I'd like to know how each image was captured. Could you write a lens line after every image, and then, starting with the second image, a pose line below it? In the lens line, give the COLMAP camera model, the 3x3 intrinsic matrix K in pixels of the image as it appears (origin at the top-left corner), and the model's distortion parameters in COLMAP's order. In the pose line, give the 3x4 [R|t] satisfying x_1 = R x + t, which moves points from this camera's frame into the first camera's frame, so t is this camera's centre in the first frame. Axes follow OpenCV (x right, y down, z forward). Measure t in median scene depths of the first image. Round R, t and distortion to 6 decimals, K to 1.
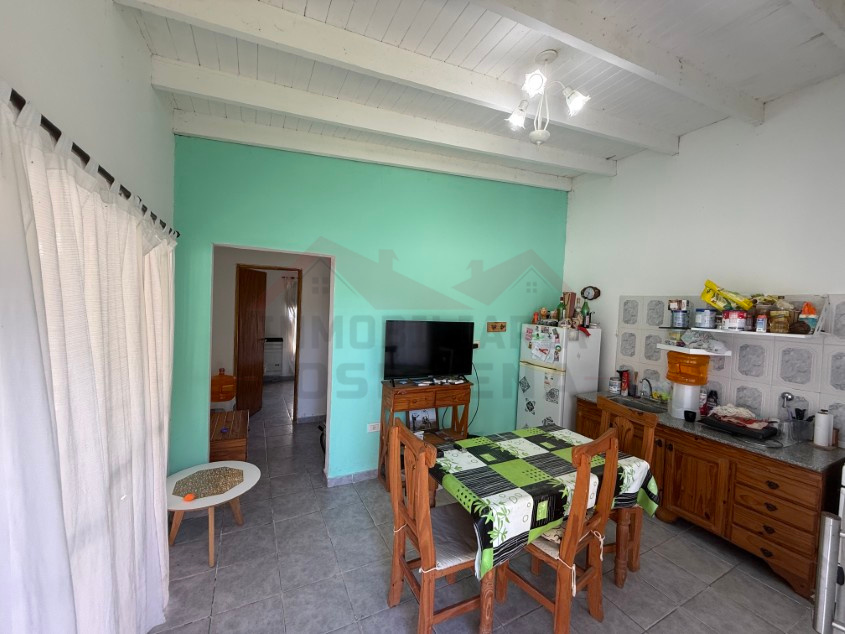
lens RADIAL K [[337.0, 0, 422.5], [0, 337.0, 317.0], [0, 0, 1]] dist [0.001758, 0.000151]
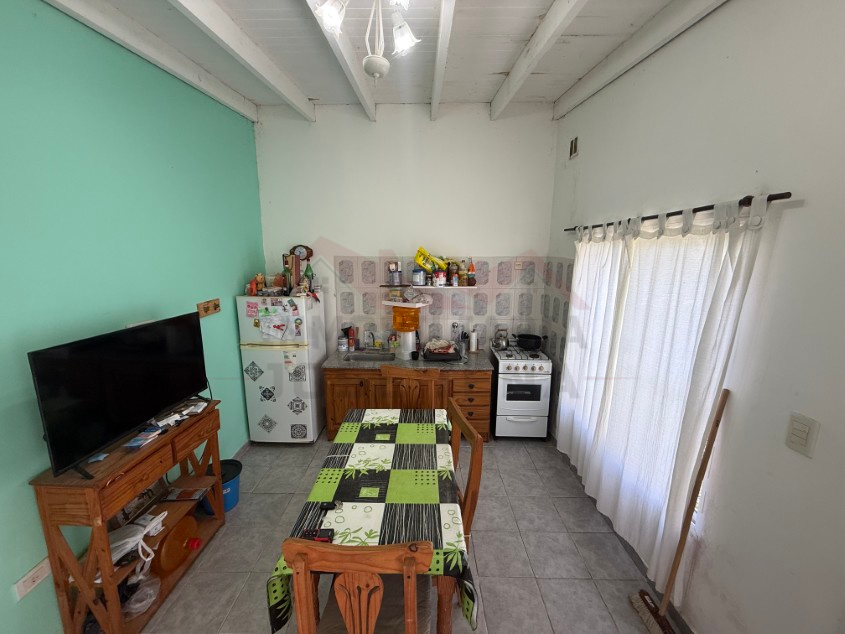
lens RADIAL K [[337.0, 0, 422.5], [0, 337.0, 317.0], [0, 0, 1]] dist [0.001758, 0.000151]
pose [[0.463669, -0.204655, 0.862048, -0.234346], [0.044050, 0.977079, 0.208271, -0.101015], [-0.884913, -0.058595, 0.462056, 0.362100]]
